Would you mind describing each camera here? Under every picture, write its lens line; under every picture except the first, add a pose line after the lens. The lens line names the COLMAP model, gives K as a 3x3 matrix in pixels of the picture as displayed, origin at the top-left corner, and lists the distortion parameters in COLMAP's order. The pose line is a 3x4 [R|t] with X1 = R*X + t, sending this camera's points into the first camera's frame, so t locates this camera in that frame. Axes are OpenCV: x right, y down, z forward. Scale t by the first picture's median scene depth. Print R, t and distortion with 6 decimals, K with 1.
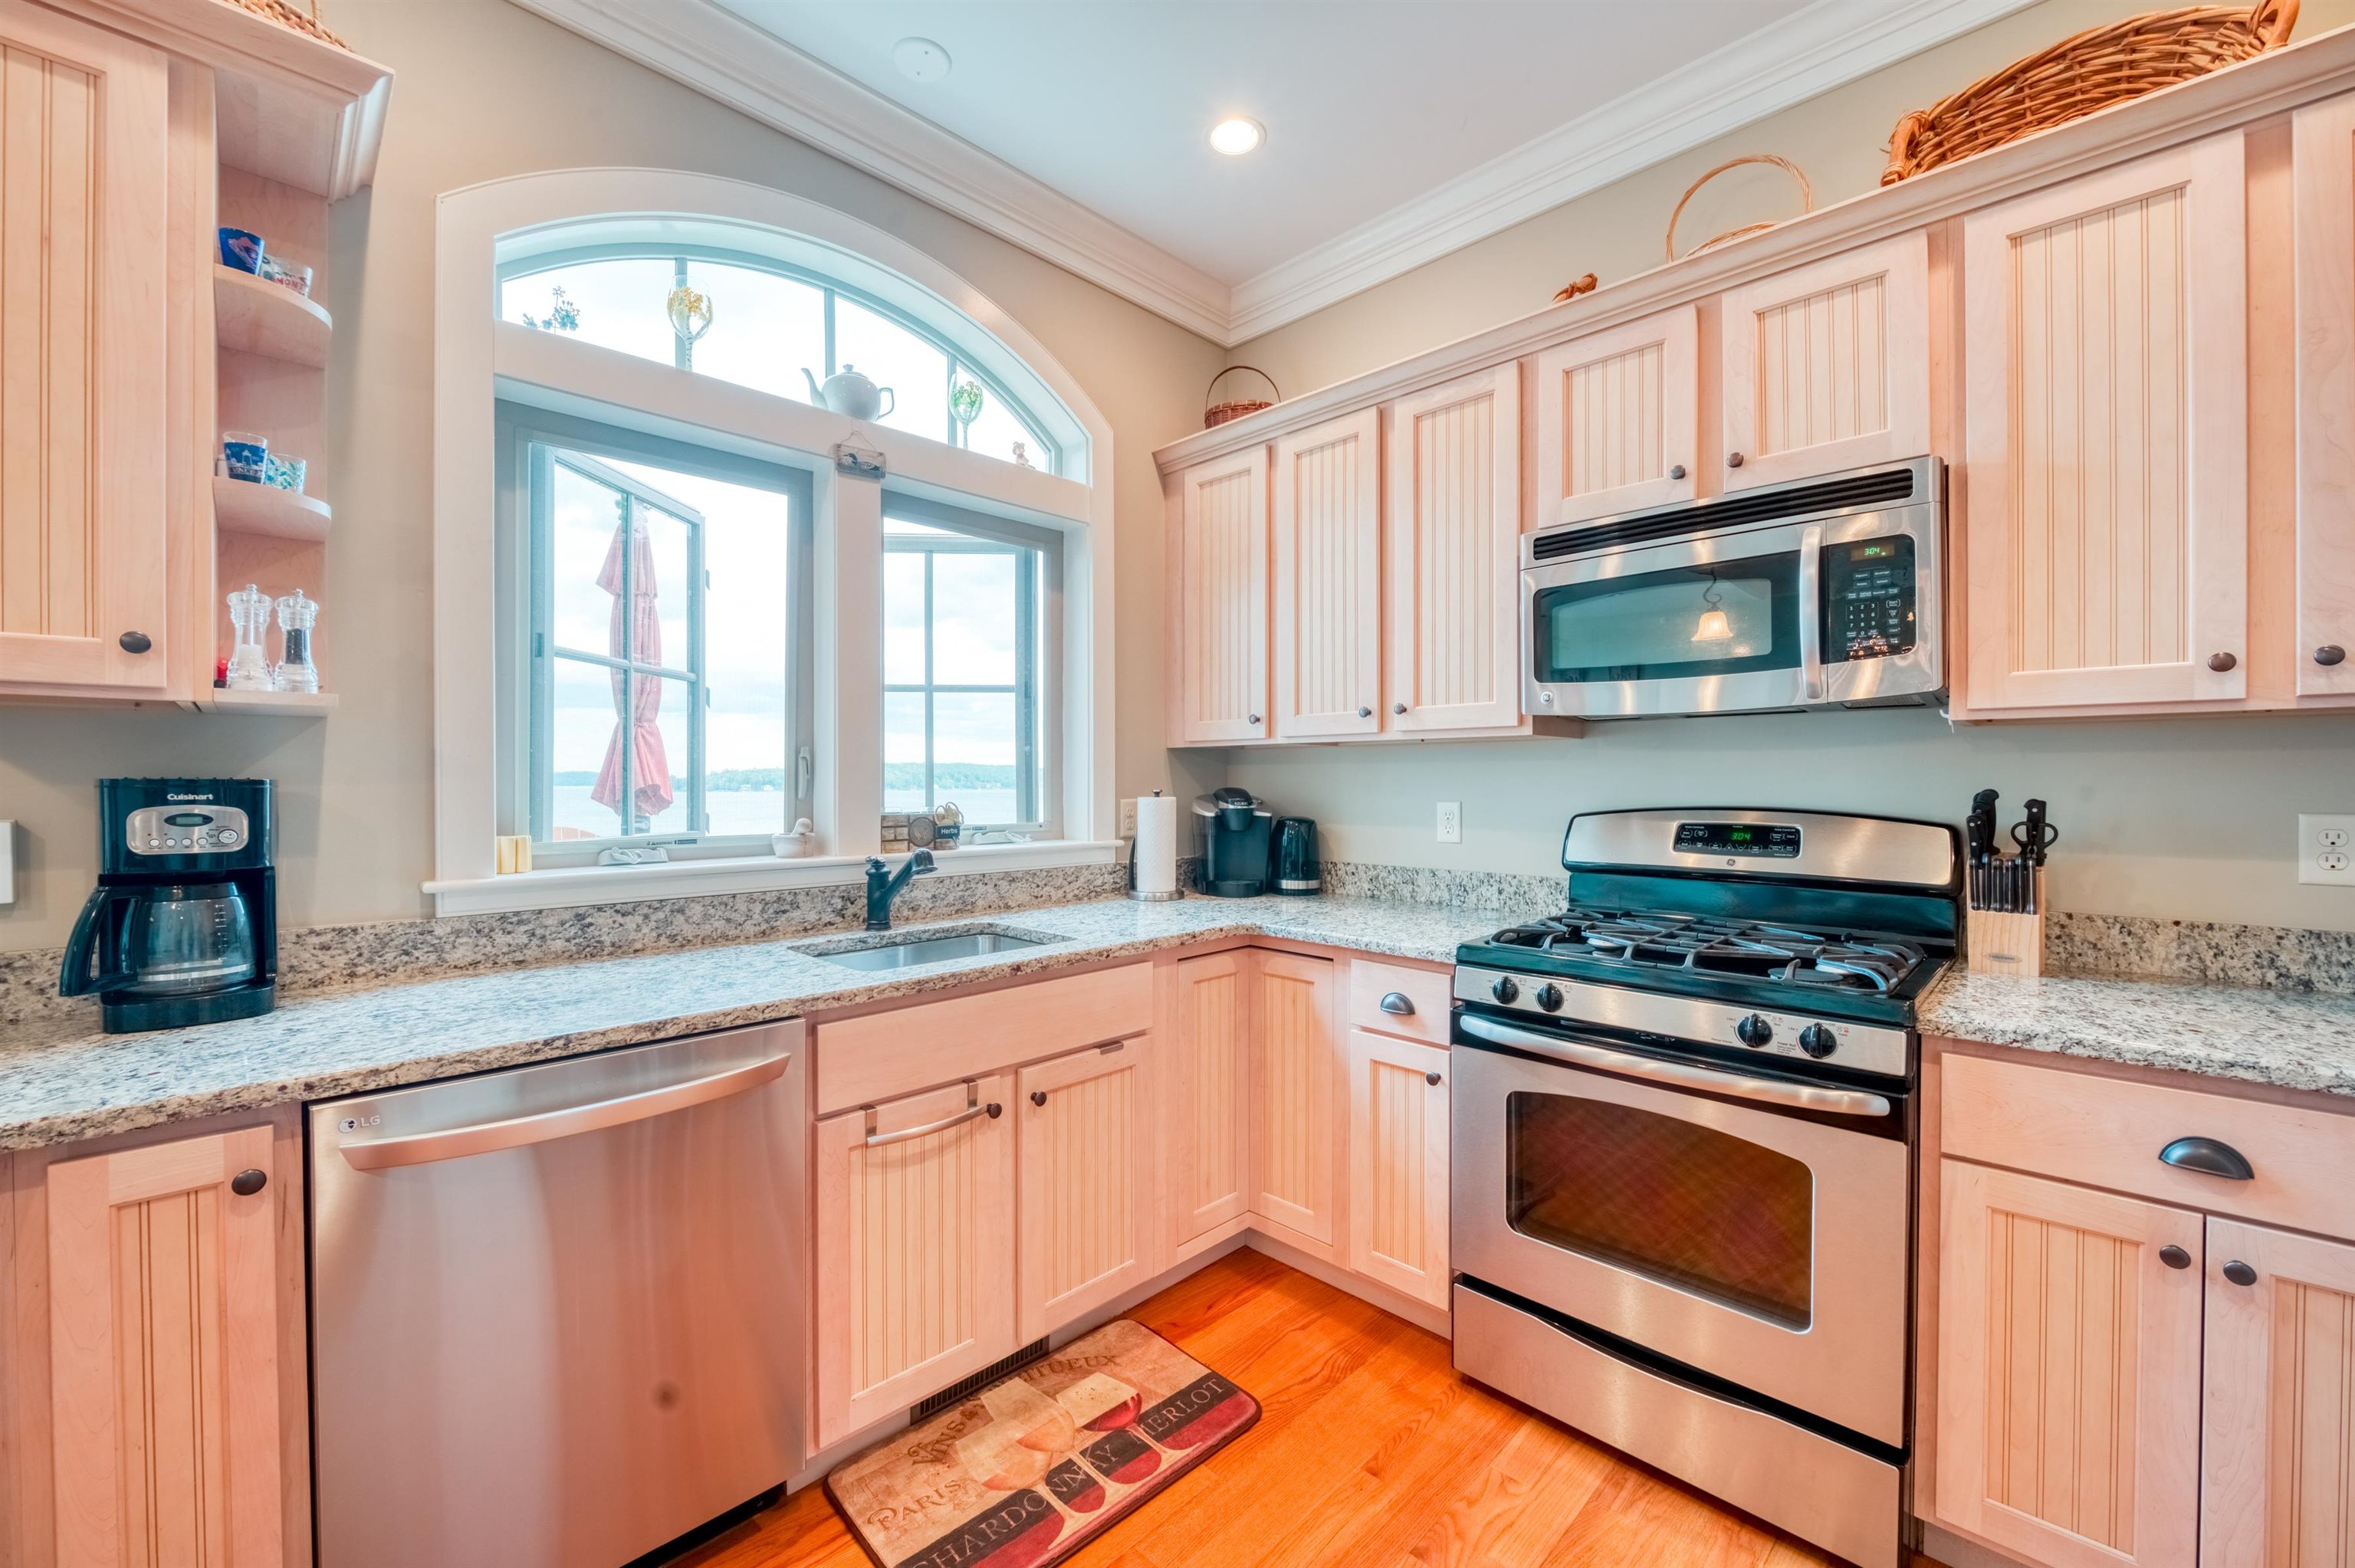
lens RADIAL K [[912.0, 0, 1156.0], [0, 912.0, 787.4], [0, 0, 1]] dist [-0.009631, -0.000535]
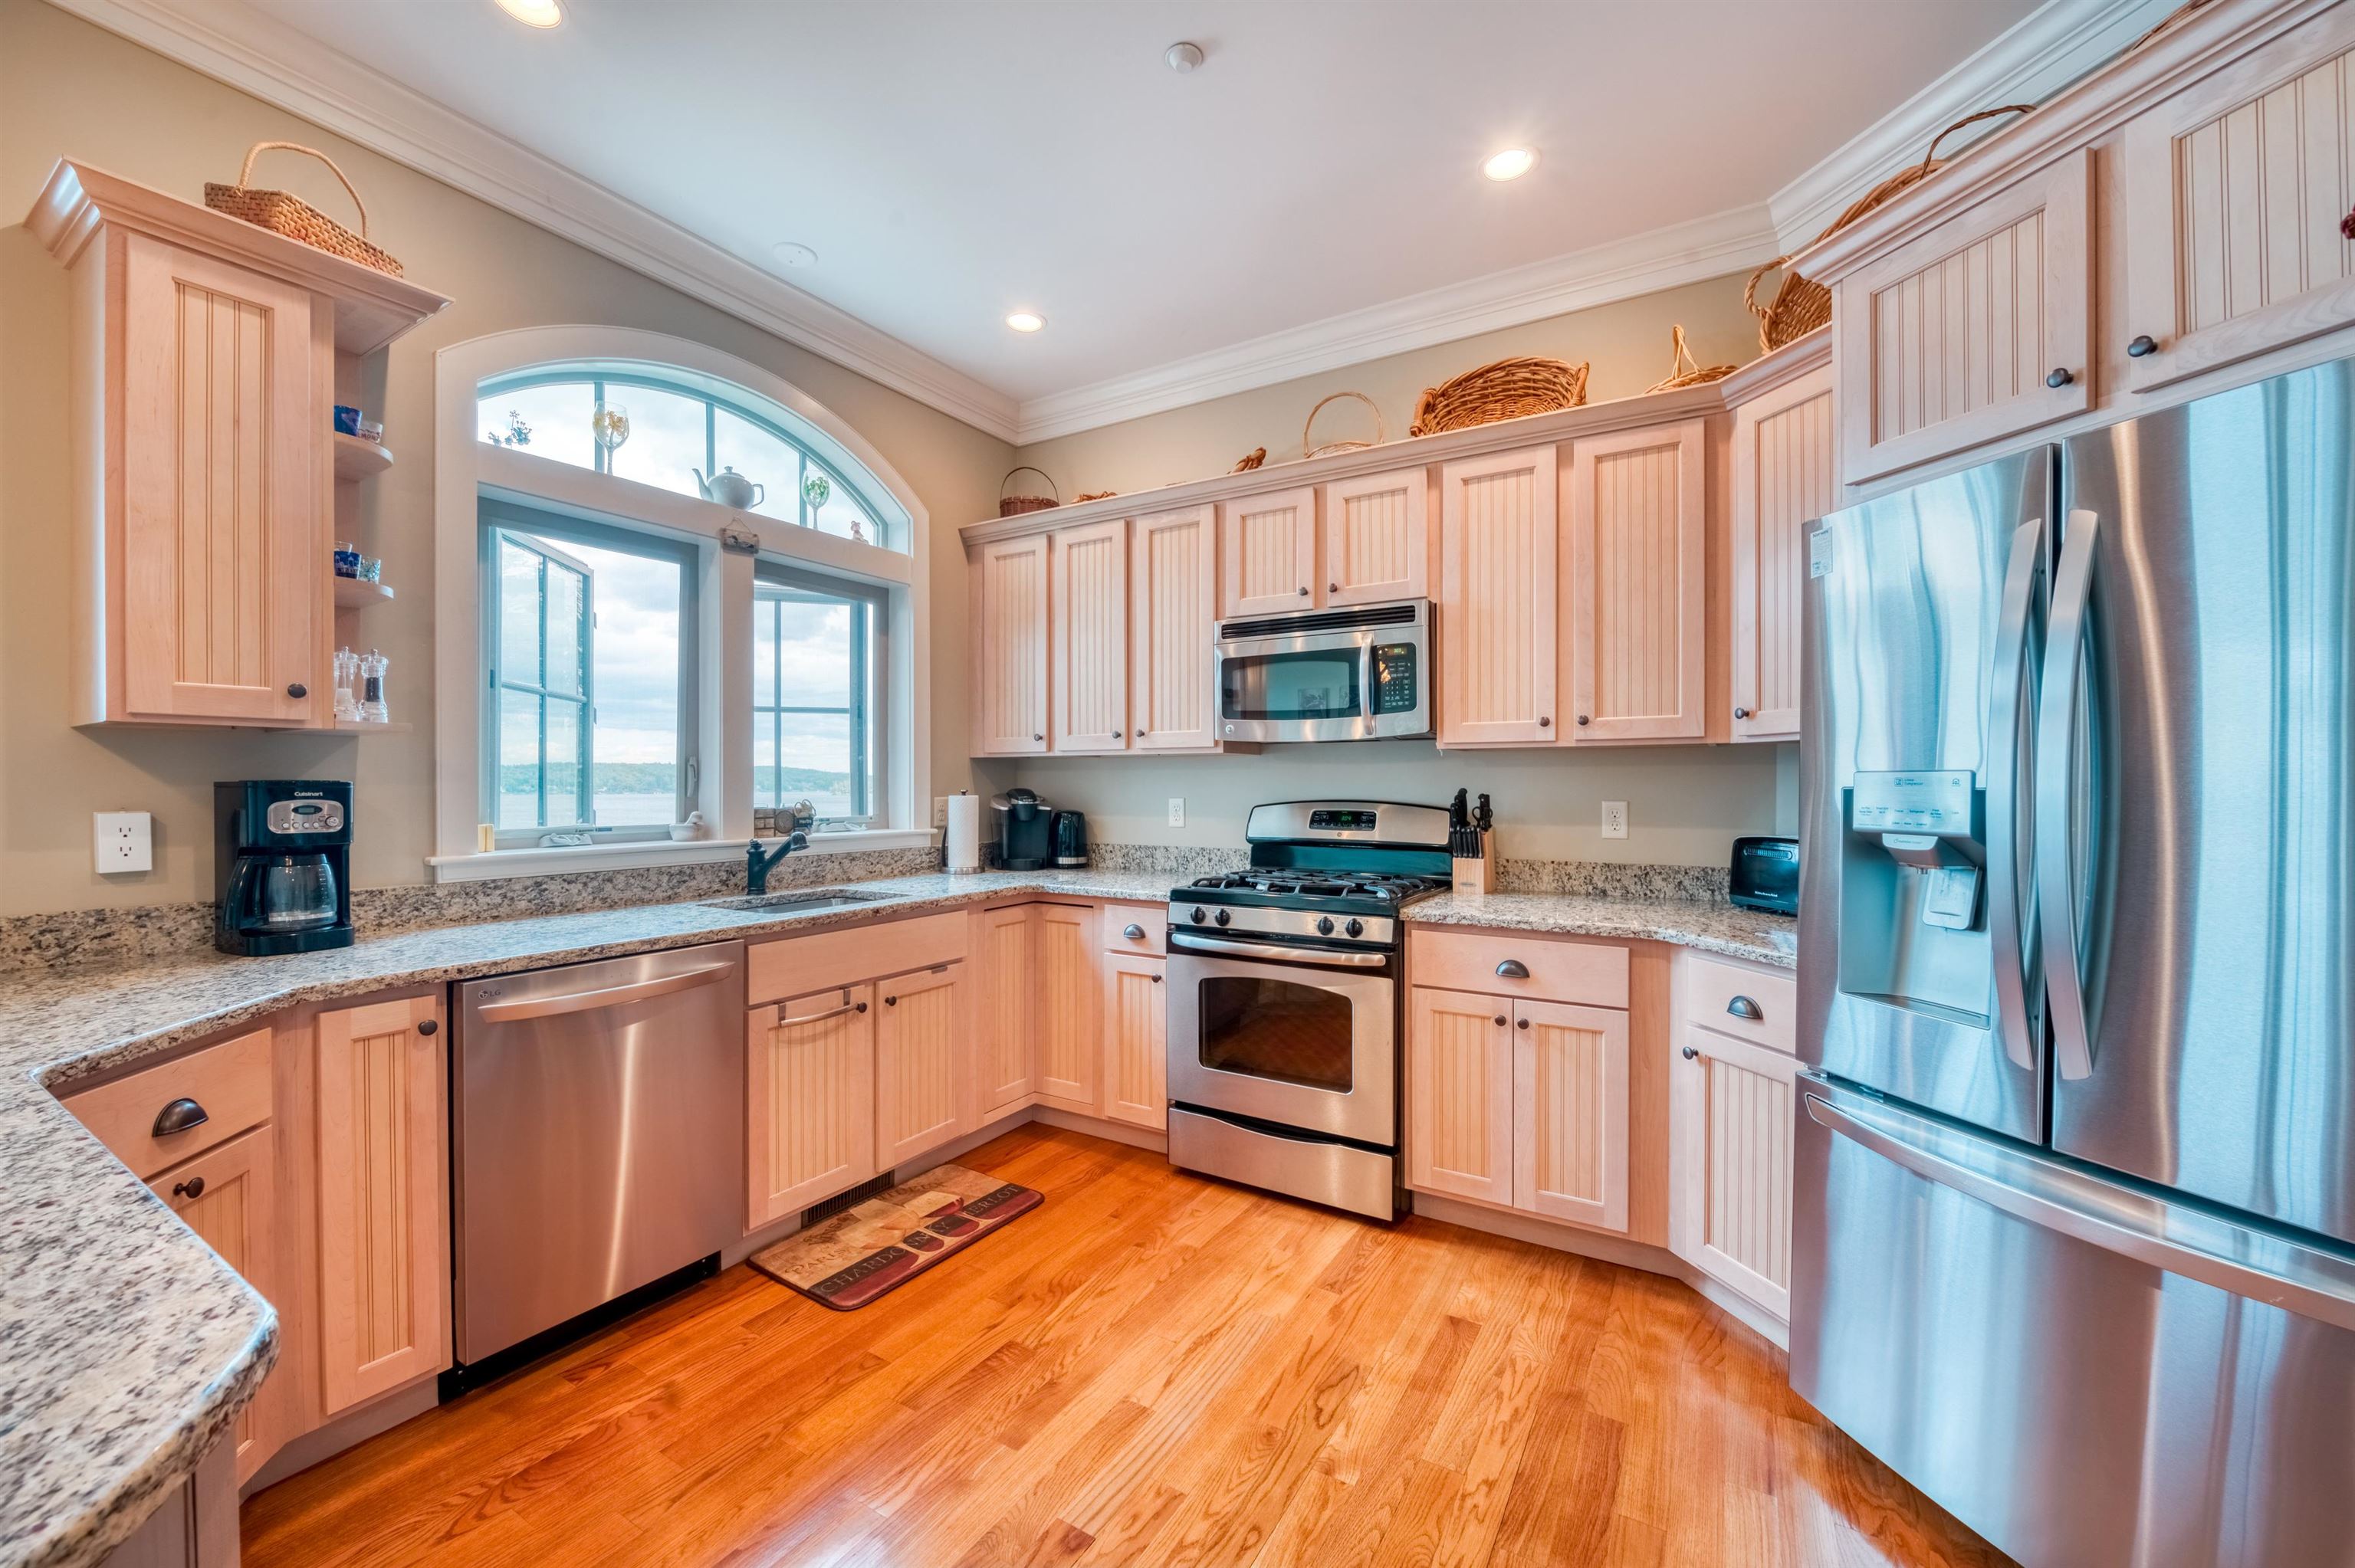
lens RADIAL K [[912.0, 0, 1156.0], [0, 912.0, 787.4], [0, 0, 1]] dist [-0.009631, -0.000535]
pose [[0.971706, -0.000736, 0.236193, -0.060652], [0.001371, 0.999996, -0.002525, 0.003836], [-0.236190, 0.002777, 0.971703, -0.517685]]
